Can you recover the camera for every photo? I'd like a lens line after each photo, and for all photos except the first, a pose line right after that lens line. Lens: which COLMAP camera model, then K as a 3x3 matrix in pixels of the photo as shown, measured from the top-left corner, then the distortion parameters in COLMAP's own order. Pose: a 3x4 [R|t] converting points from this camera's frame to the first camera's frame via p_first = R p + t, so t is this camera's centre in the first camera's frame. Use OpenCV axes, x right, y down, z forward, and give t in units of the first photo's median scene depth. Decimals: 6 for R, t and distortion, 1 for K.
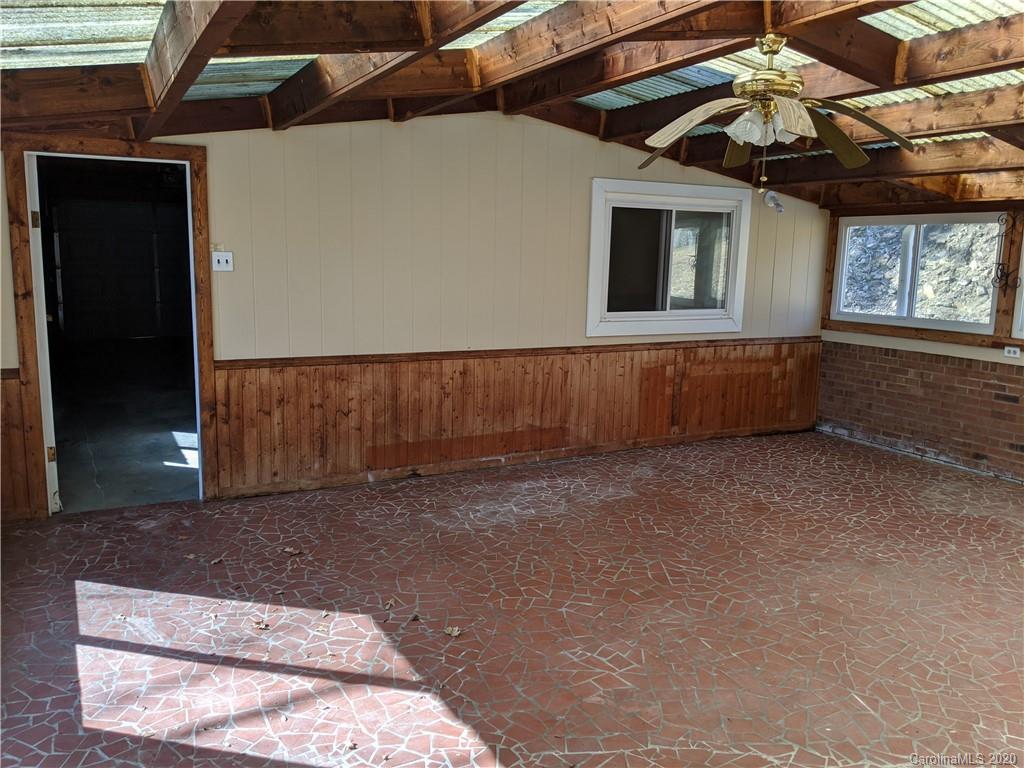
lens RADIAL K [[830.6, 0, 527.1], [0, 830.6, 387.6], [0, 0, 1]] dist [0.120200, -0.236747]
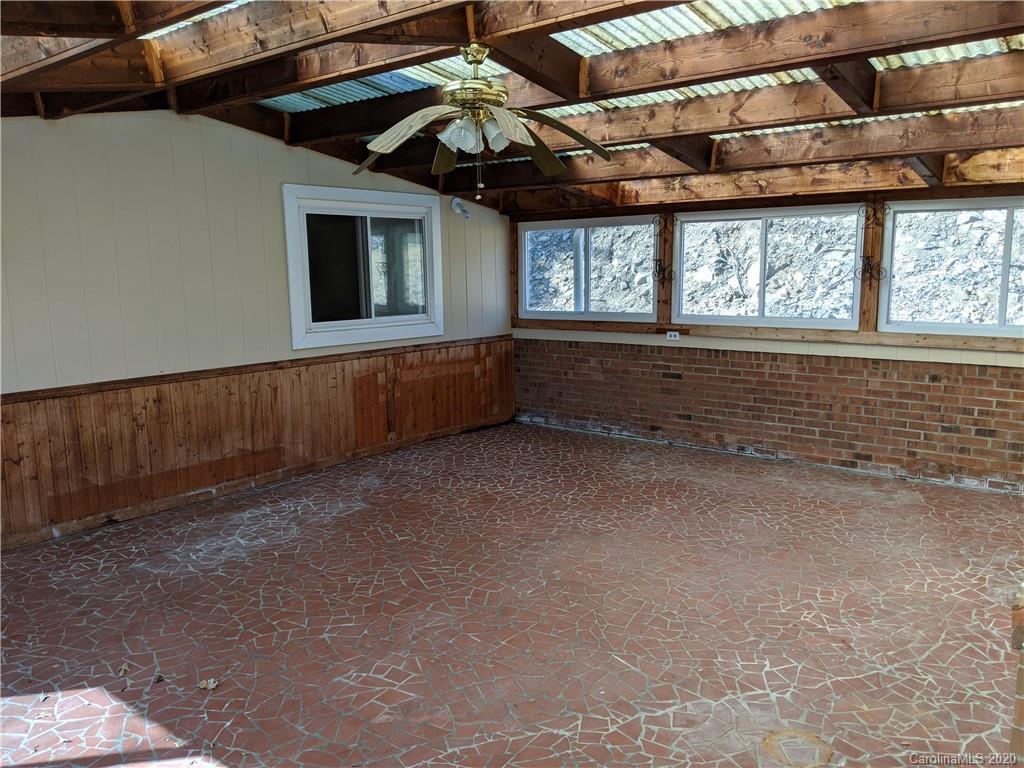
lens RADIAL K [[823.2, 0, 527.3], [0, 823.2, 403.6], [0, 0, 1]] dist [0.123238, -0.230174]
pose [[0.922489, -0.100653, 0.372670, -0.046142], [0.096304, 0.994890, 0.030320, -0.003315], [-0.373818, 0.007920, 0.927468, 0.017813]]
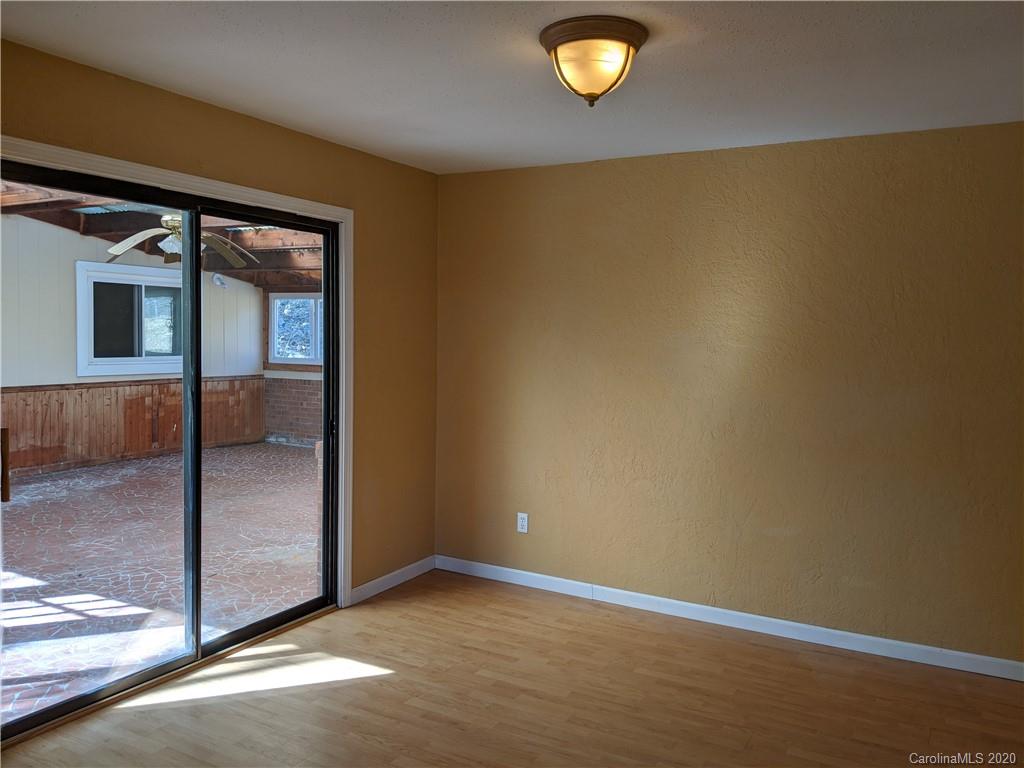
lens RADIAL K [[813.6, 0, 512.0], [0, 813.6, 384.0], [0, 0, 1]] dist [0.062911, -0.118723]
pose [[0.847461, -0.040228, 0.529331, -0.038014], [0.084414, 0.994650, -0.059554, 0.095869], [-0.524104, 0.095153, 0.846322, -0.520693]]
